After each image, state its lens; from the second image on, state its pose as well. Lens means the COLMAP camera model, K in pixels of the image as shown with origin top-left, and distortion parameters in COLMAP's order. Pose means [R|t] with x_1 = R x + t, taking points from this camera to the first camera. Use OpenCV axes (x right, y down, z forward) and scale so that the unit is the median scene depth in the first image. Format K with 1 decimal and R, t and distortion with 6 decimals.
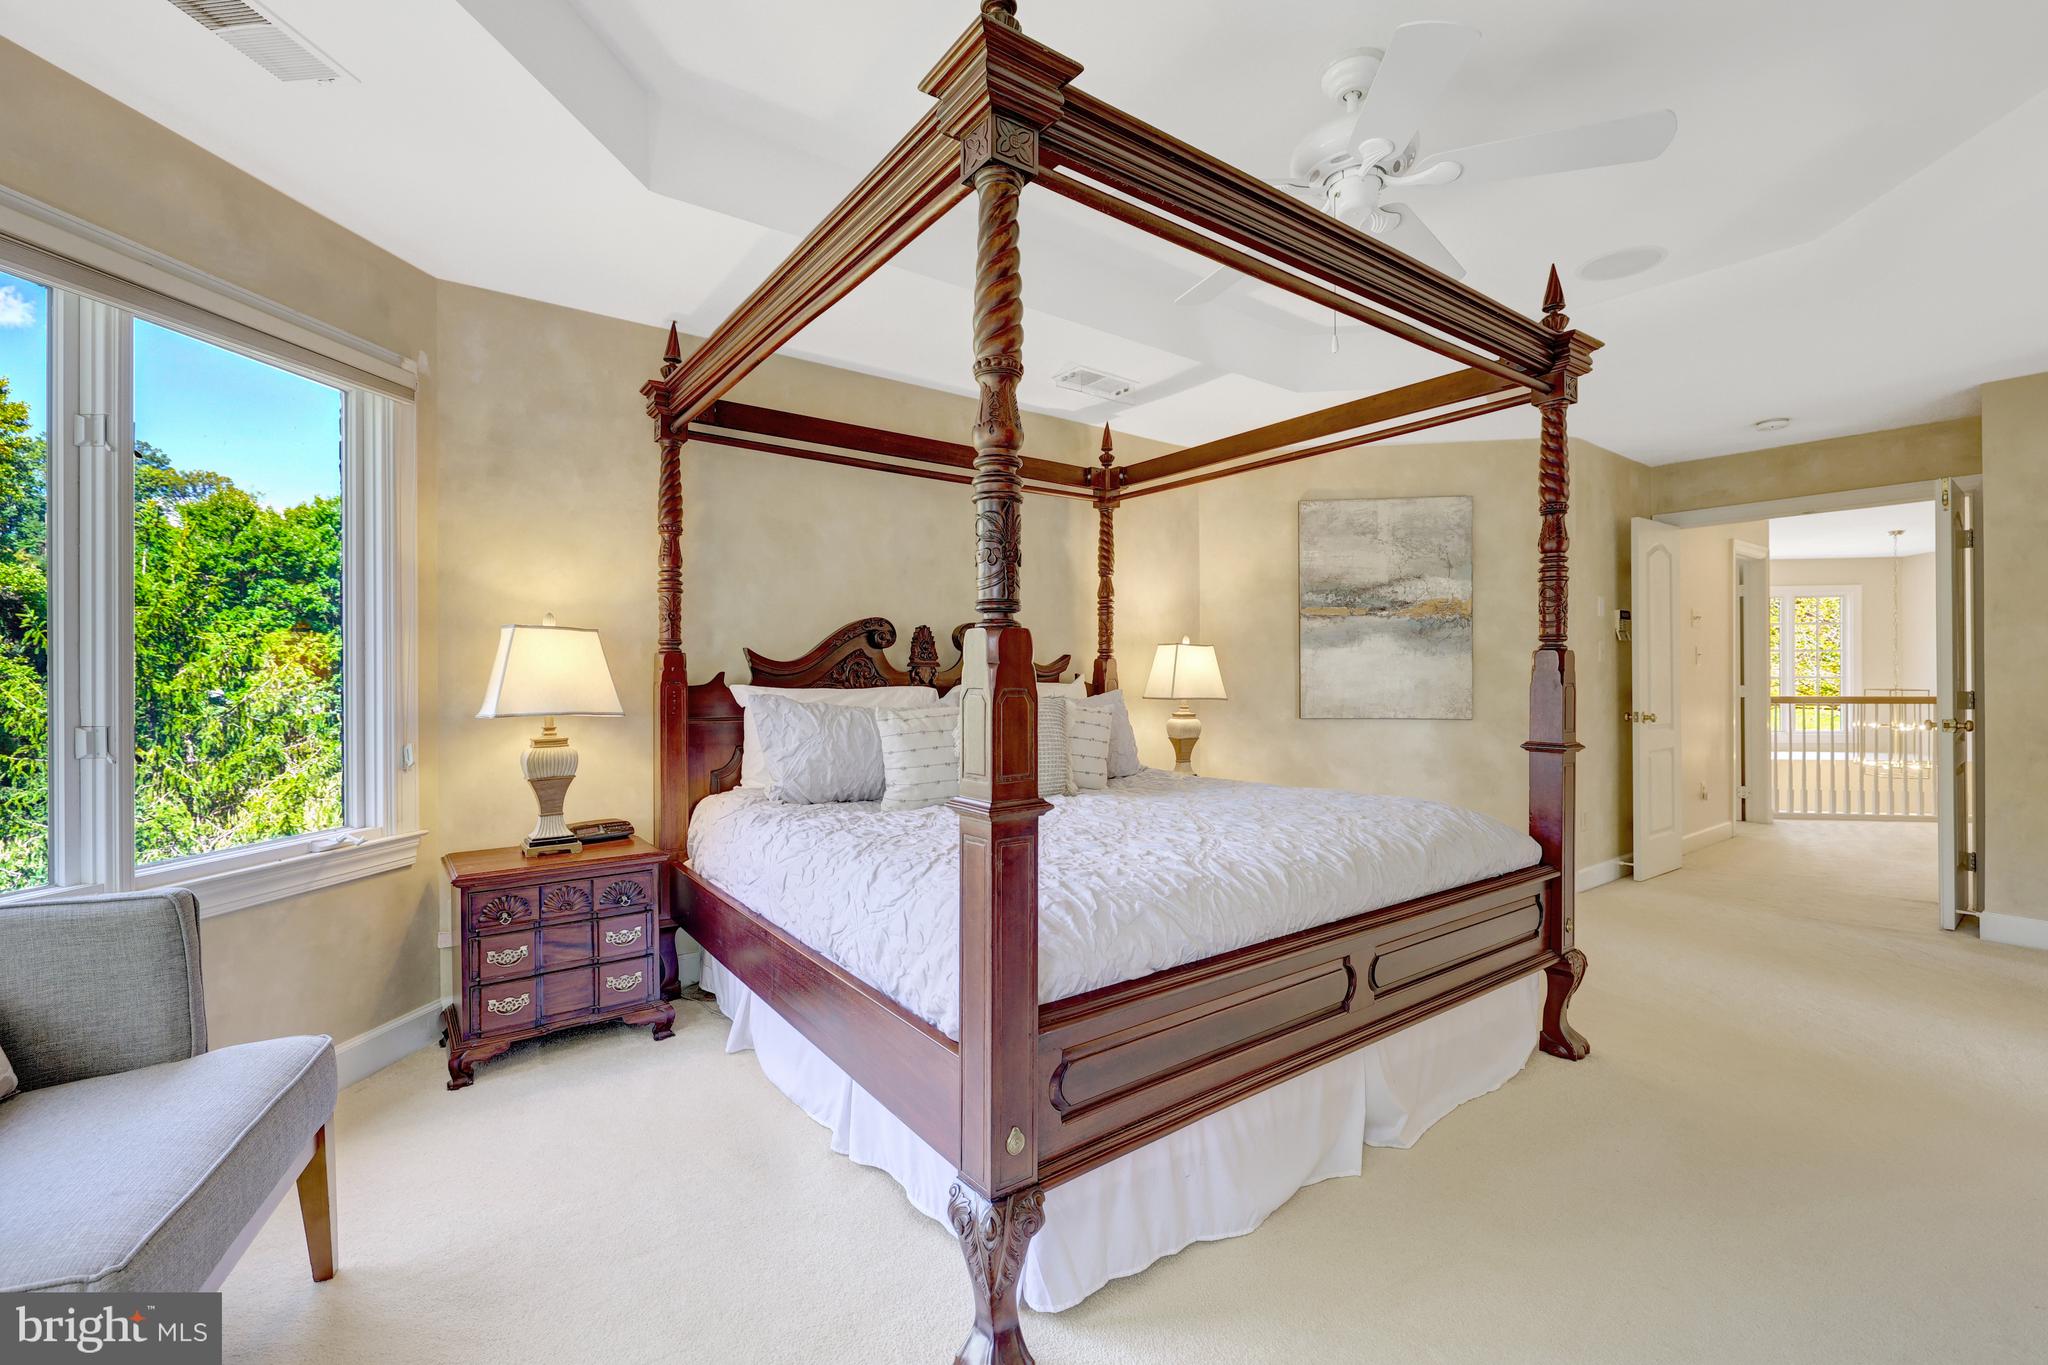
lens RADIAL K [[875.6, 0, 1029.6], [0, 875.6, 676.8], [0, 0, 1]] dist [0.000317, -0.000003]
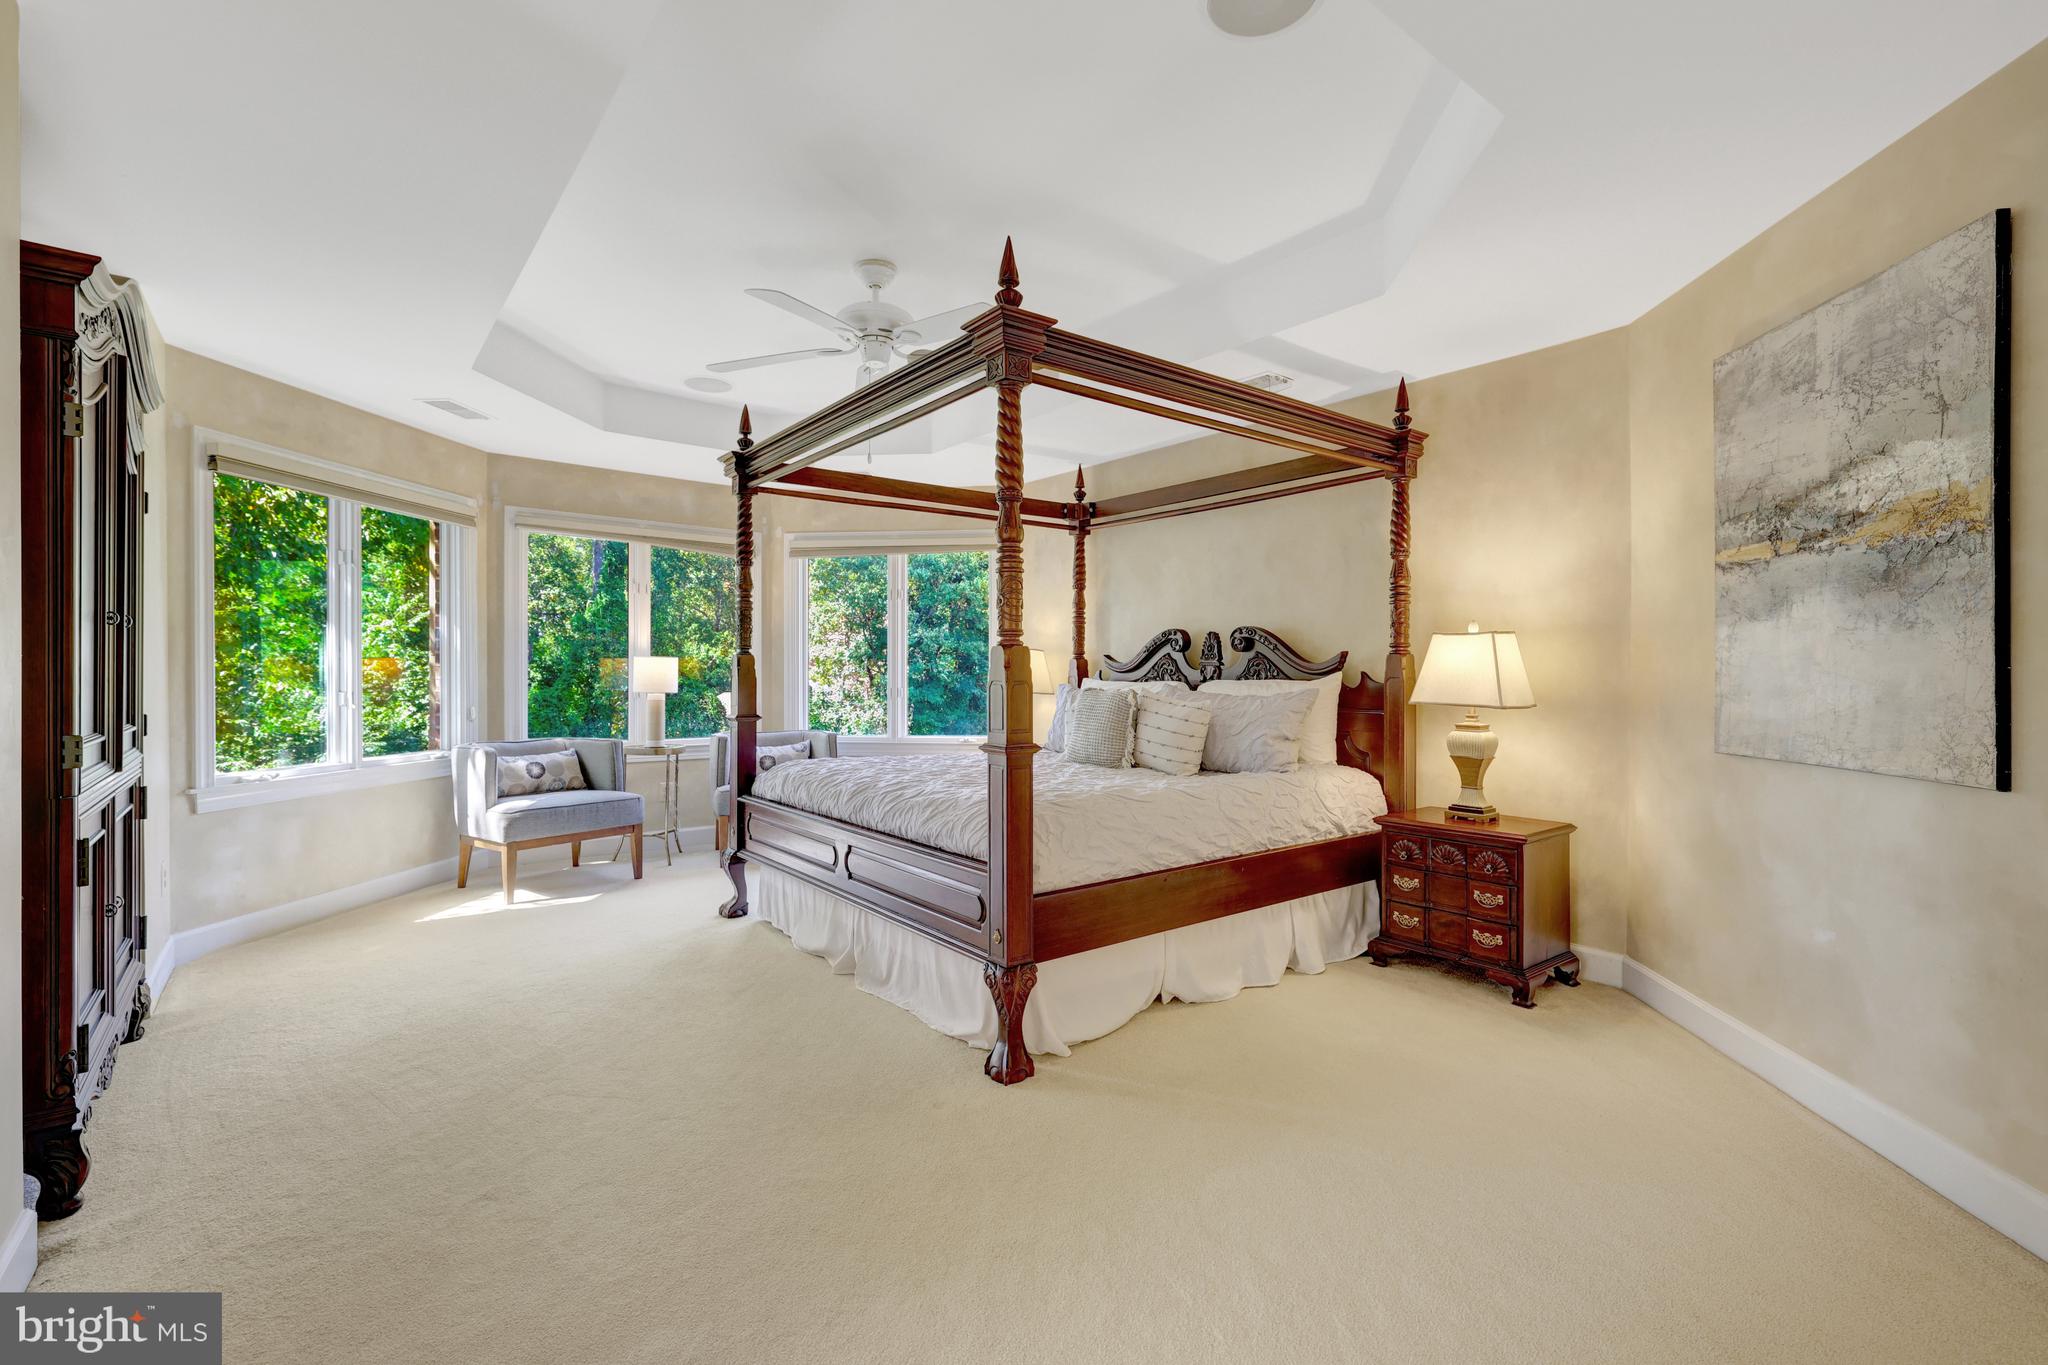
lens RADIAL K [[906.6, 0, 1029.1], [0, 906.6, 677.0], [0, 0, 1]] dist [0.002751, 0.000985]
pose [[0.015752, 0.009200, -0.999834, 0.890560], [0.005122, 0.999944, 0.009281, -0.007544], [0.999863, -0.005268, 0.015704, 0.563653]]
